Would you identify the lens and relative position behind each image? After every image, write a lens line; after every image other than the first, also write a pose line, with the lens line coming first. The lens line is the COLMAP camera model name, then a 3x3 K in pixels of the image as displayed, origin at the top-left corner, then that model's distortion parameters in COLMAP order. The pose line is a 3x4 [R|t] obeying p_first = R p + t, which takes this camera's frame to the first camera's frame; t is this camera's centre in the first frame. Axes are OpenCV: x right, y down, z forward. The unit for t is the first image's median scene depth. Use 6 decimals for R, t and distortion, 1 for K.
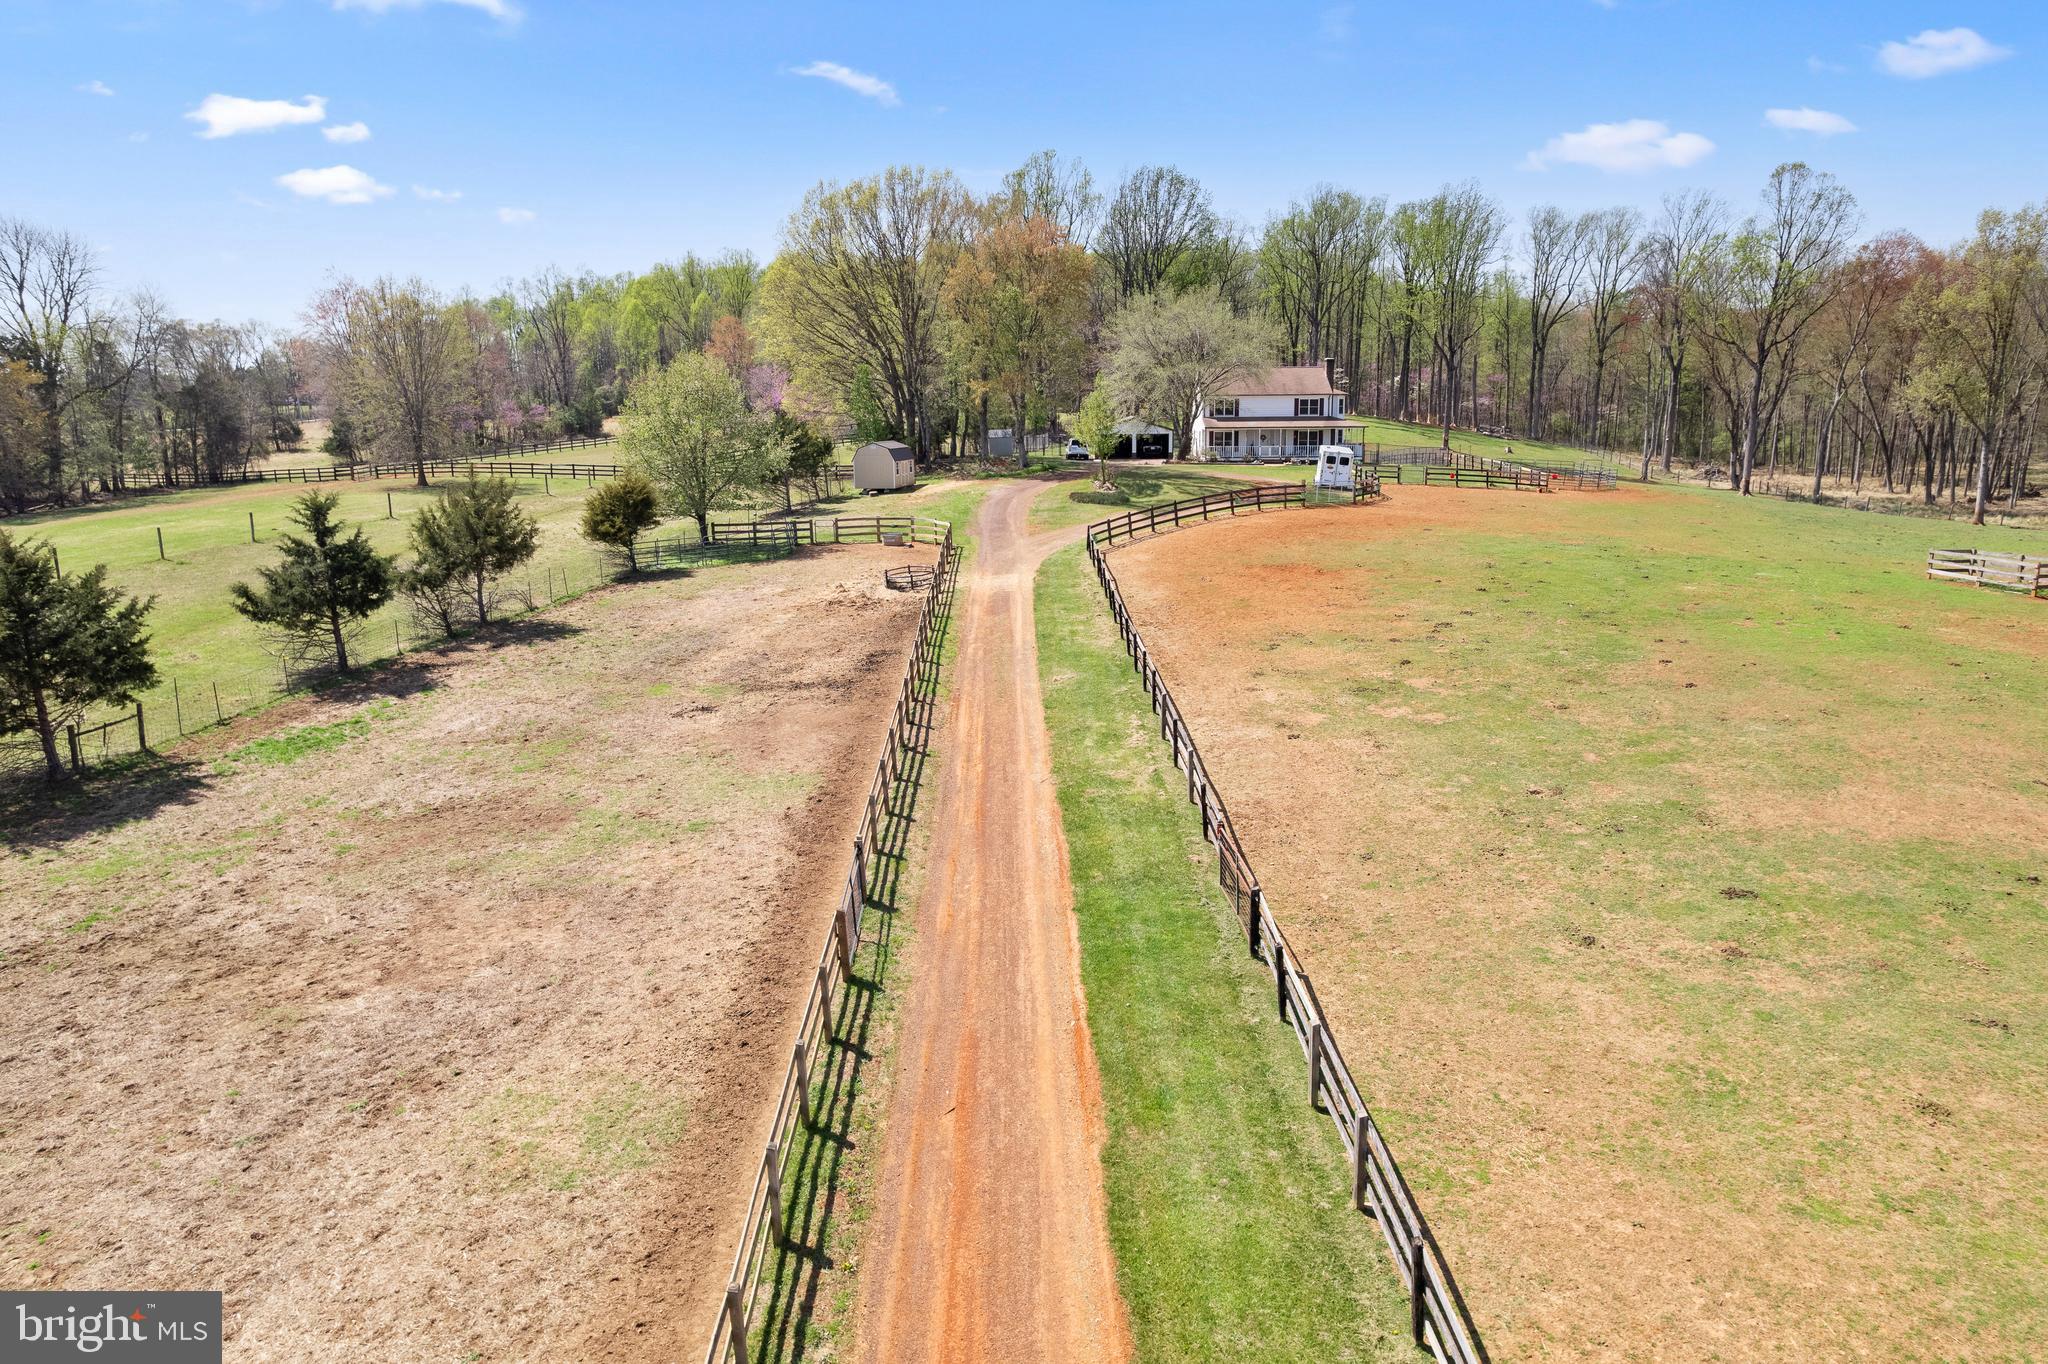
lens RADIAL K [[1340.1, 0, 1024.0], [0, 1340.1, 682.0], [0, 0, 1]] dist [-0.085974, 0.085695]
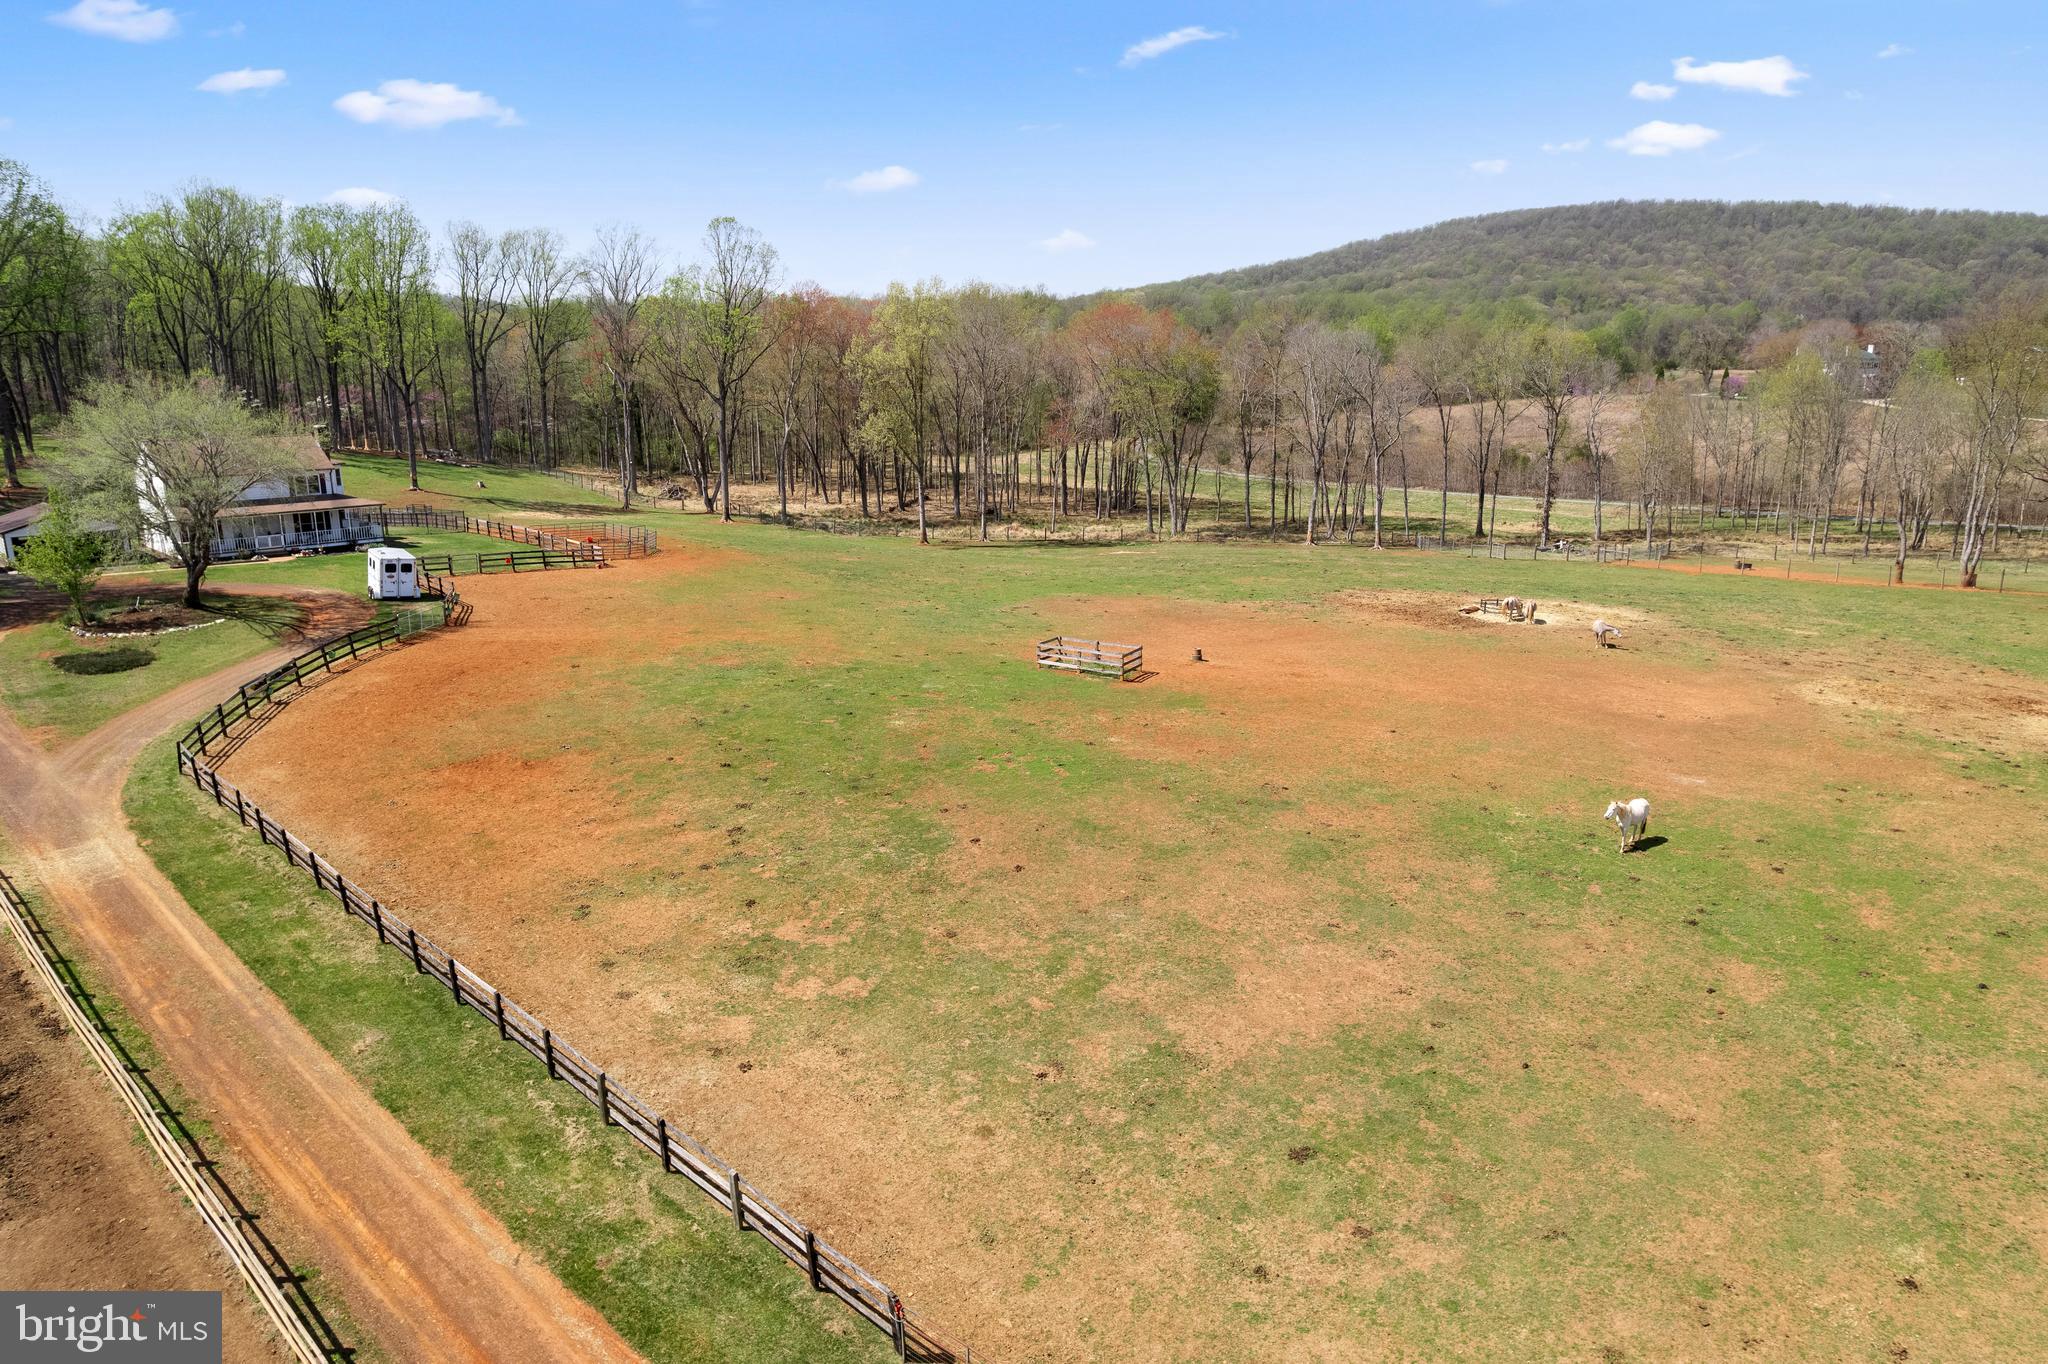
lens RADIAL K [[1340.1, 0, 1024.0], [0, 1340.1, 682.0], [0, 0, 1]] dist [-0.085974, 0.085695]
pose [[0.696124, -0.166511, 0.698345, -0.096880], [0.150932, 0.984935, 0.084393, -0.103551], [-0.701877, 0.046654, 0.710769, 0.097186]]
